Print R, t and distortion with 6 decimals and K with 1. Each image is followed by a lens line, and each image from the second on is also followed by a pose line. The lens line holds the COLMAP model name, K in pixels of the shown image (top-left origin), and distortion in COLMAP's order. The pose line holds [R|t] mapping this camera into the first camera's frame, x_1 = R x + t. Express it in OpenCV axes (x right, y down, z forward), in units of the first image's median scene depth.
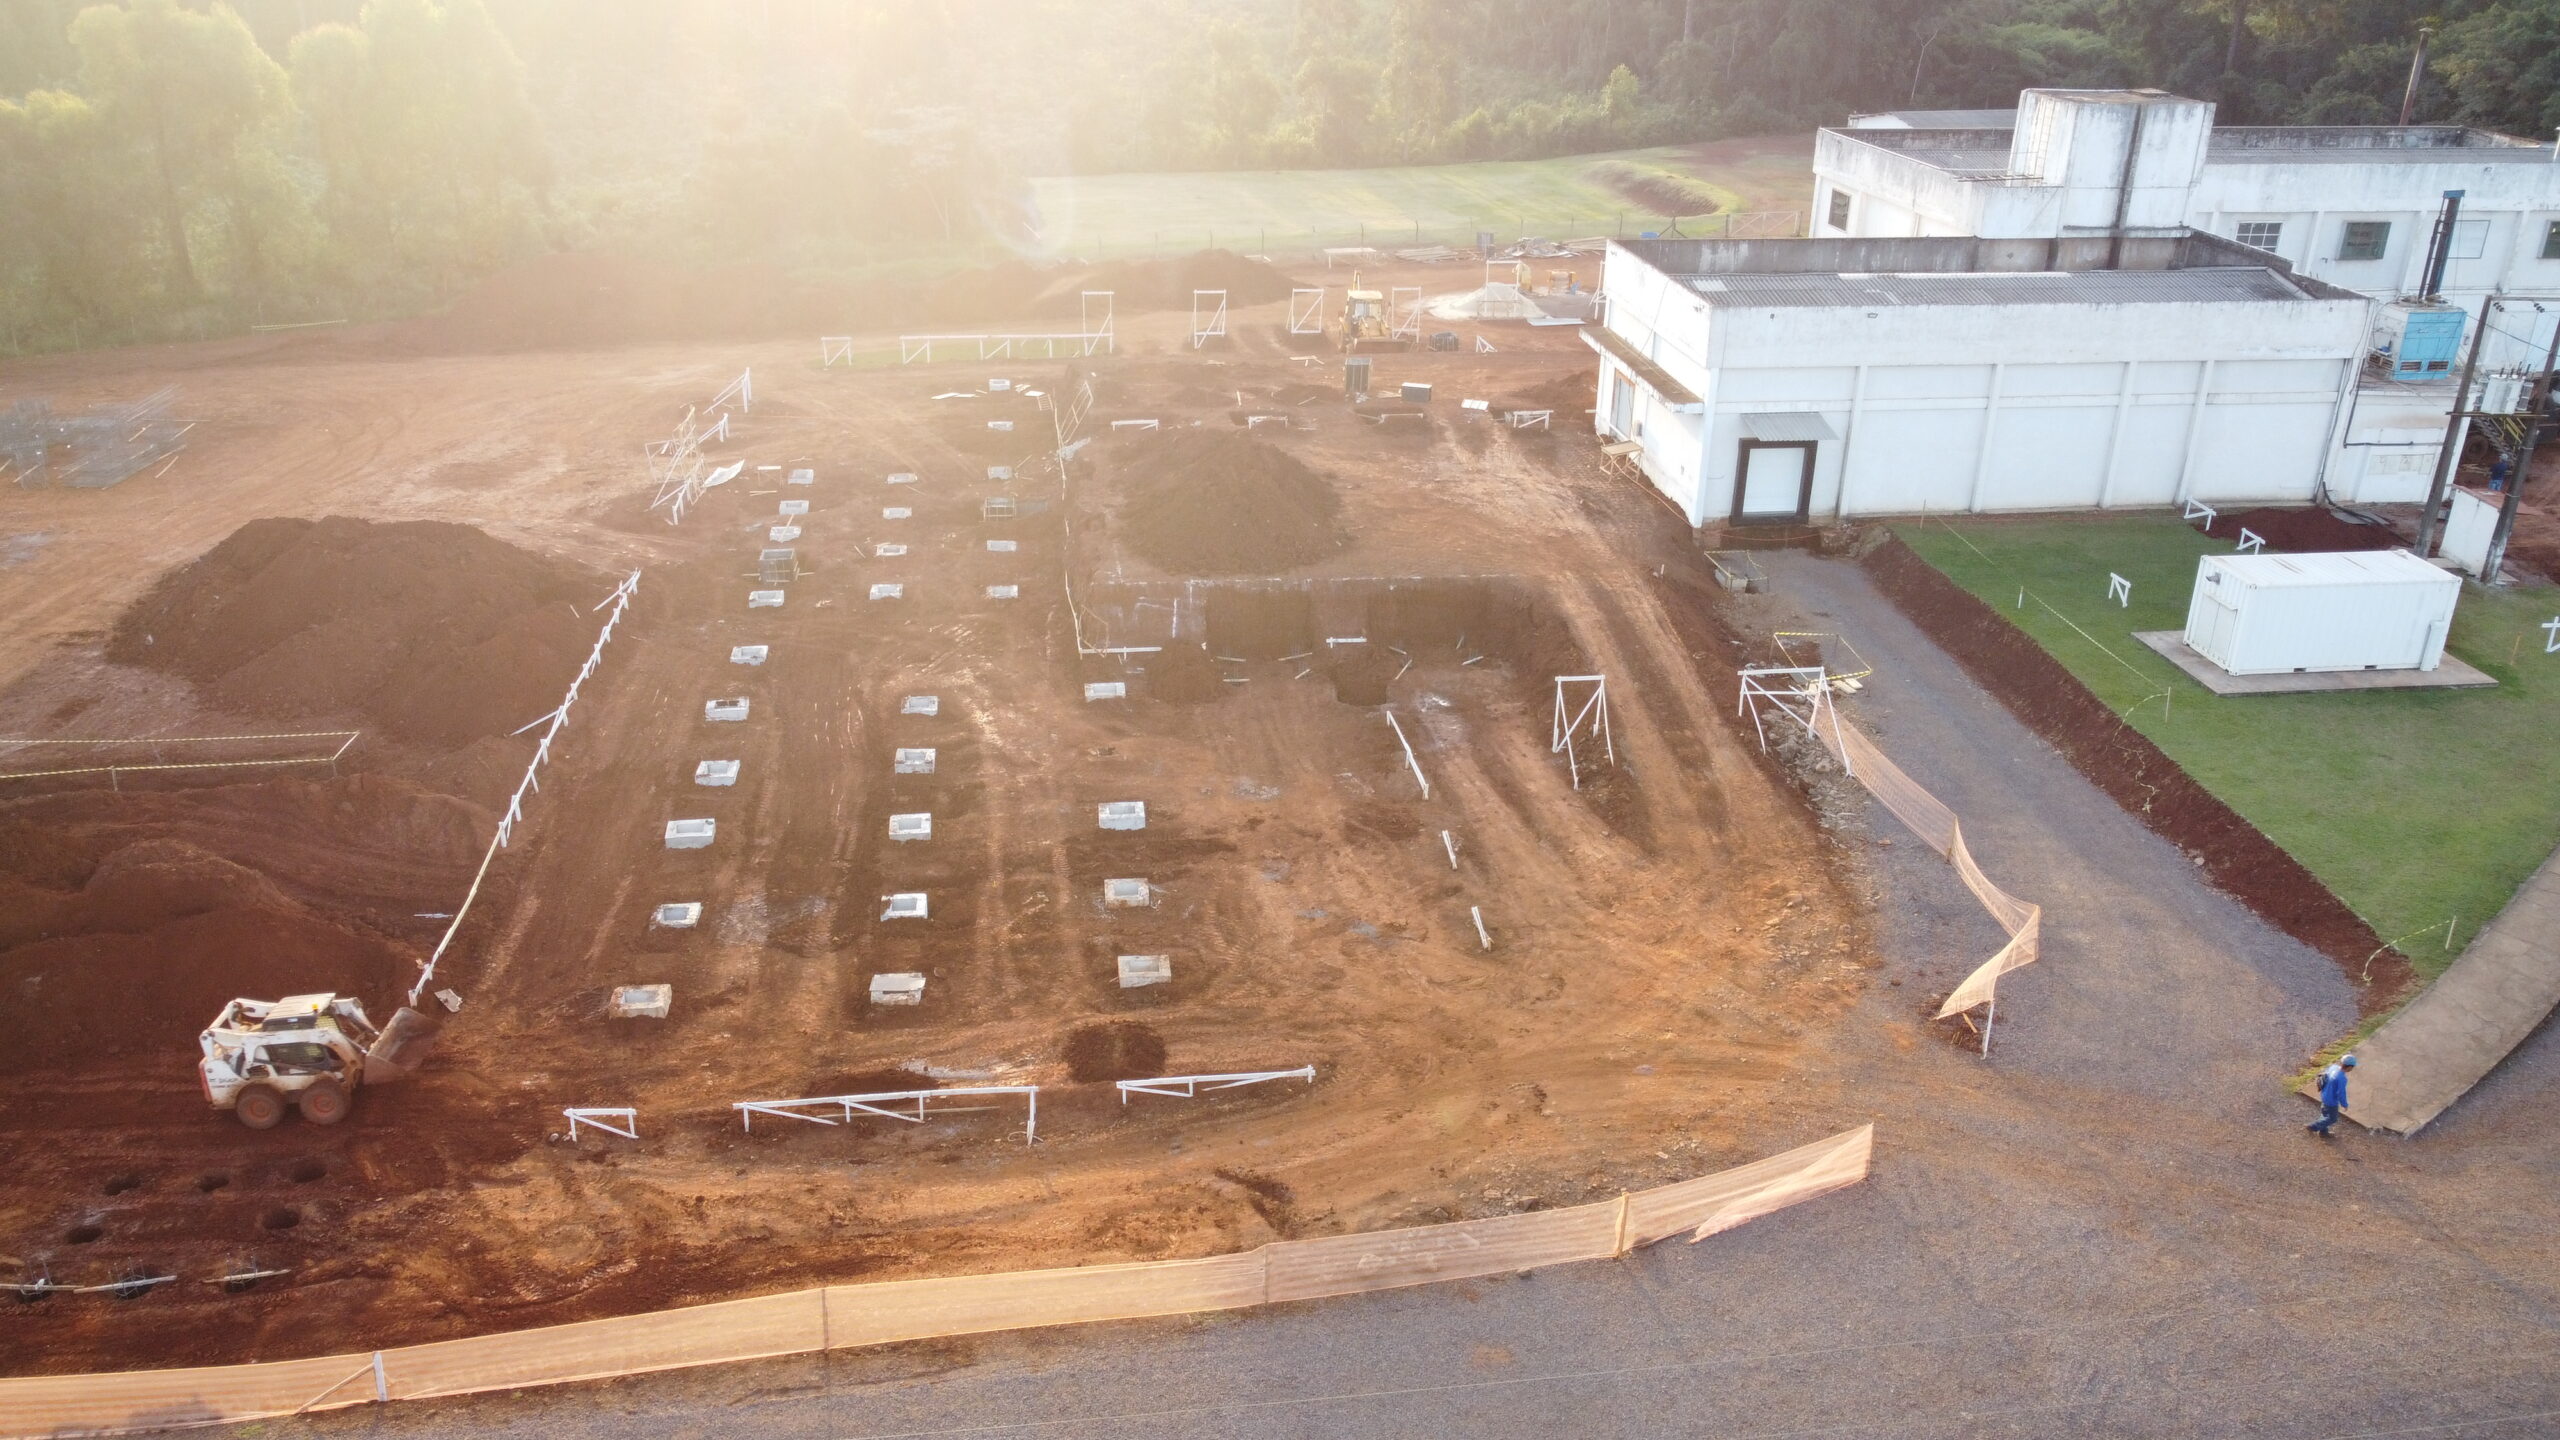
lens RADIAL K [[1945.6, 0, 1270.3], [0, 1945.6, 721.3], [0, 0, 1]] dist [-0.003464, -0.004859]
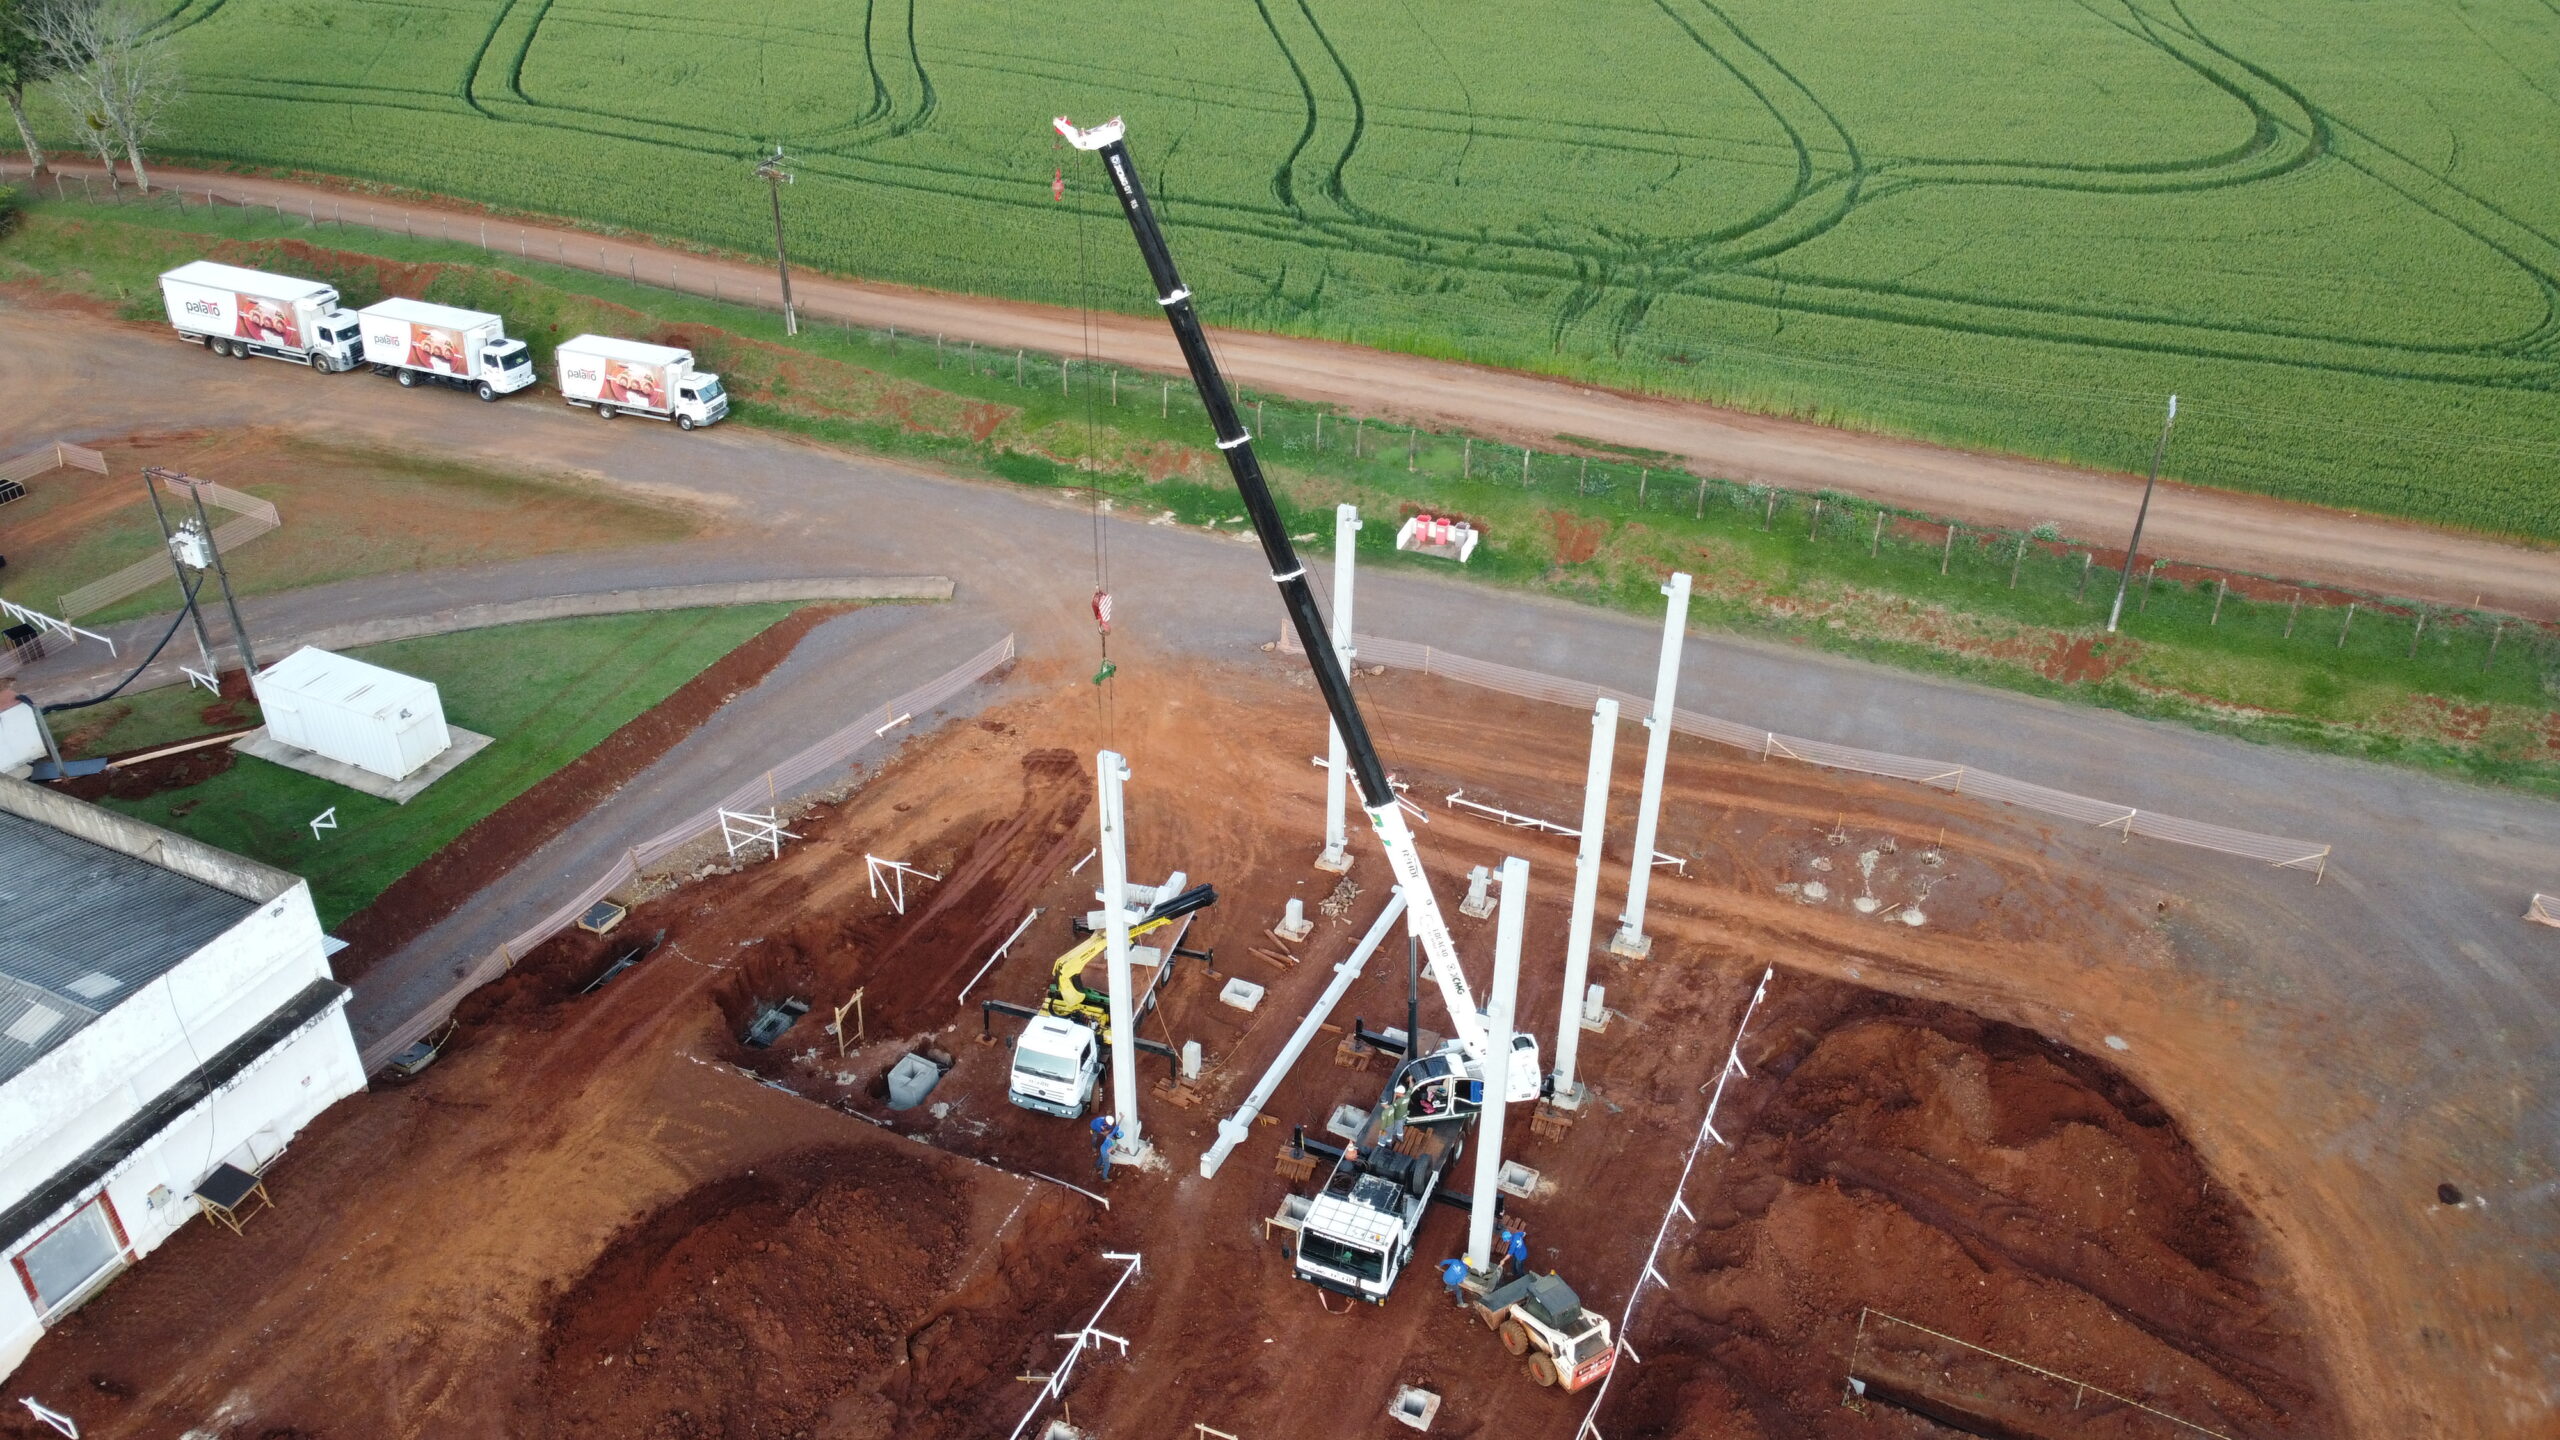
lens RADIAL K [[1936.9, 0, 1268.2], [0, 1936.9, 719.0], [0, 0, 1]] dist [-0.001710, -0.006660]
pose [[-0.848344, -0.304159, 0.433358, -0.485289], [0.194020, 0.582975, 0.788984, -0.874075], [-0.492614, 0.753410, -0.435551, 1.175175]]
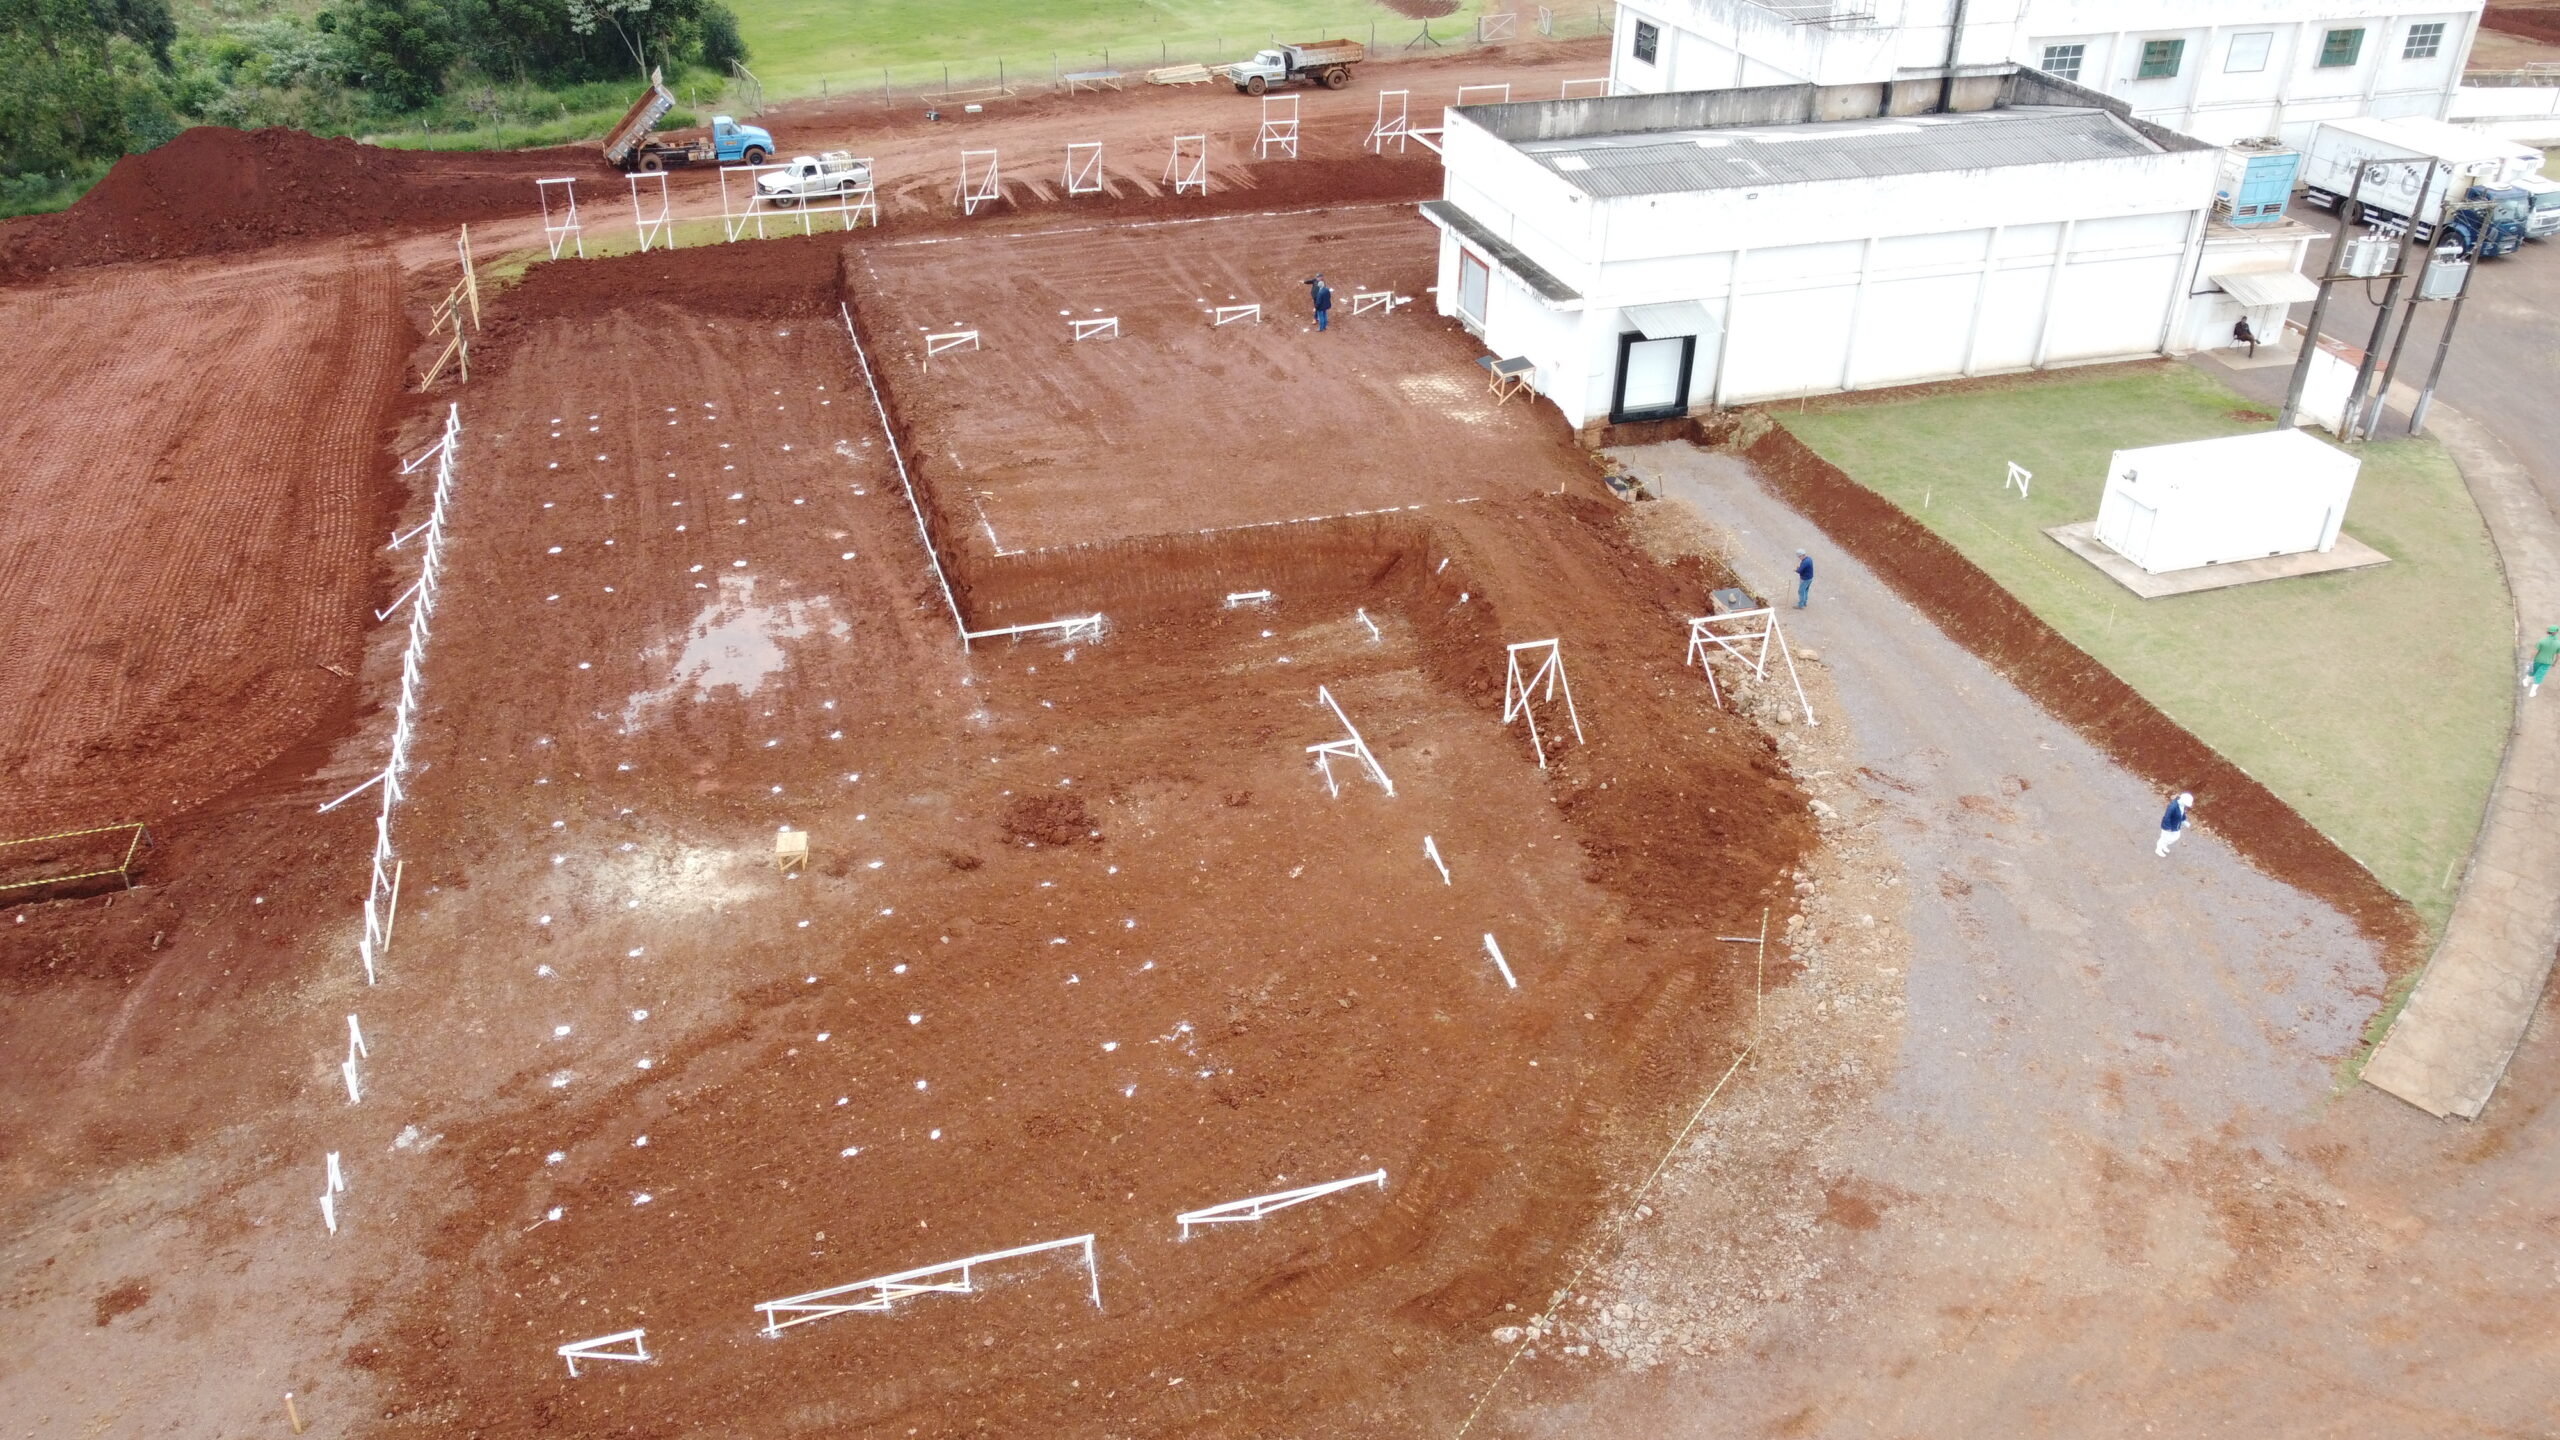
lens RADIAL K [[1936.9, 0, 1268.2], [0, 1936.9, 719.0], [0, 0, 1]] dist [-0.001710, -0.006660]
pose [[0.984222, -0.092986, 0.150536, -0.097079], [0.074298, 0.989328, 0.125338, -0.098853], [-0.160584, -0.112176, 0.980627, 0.084130]]
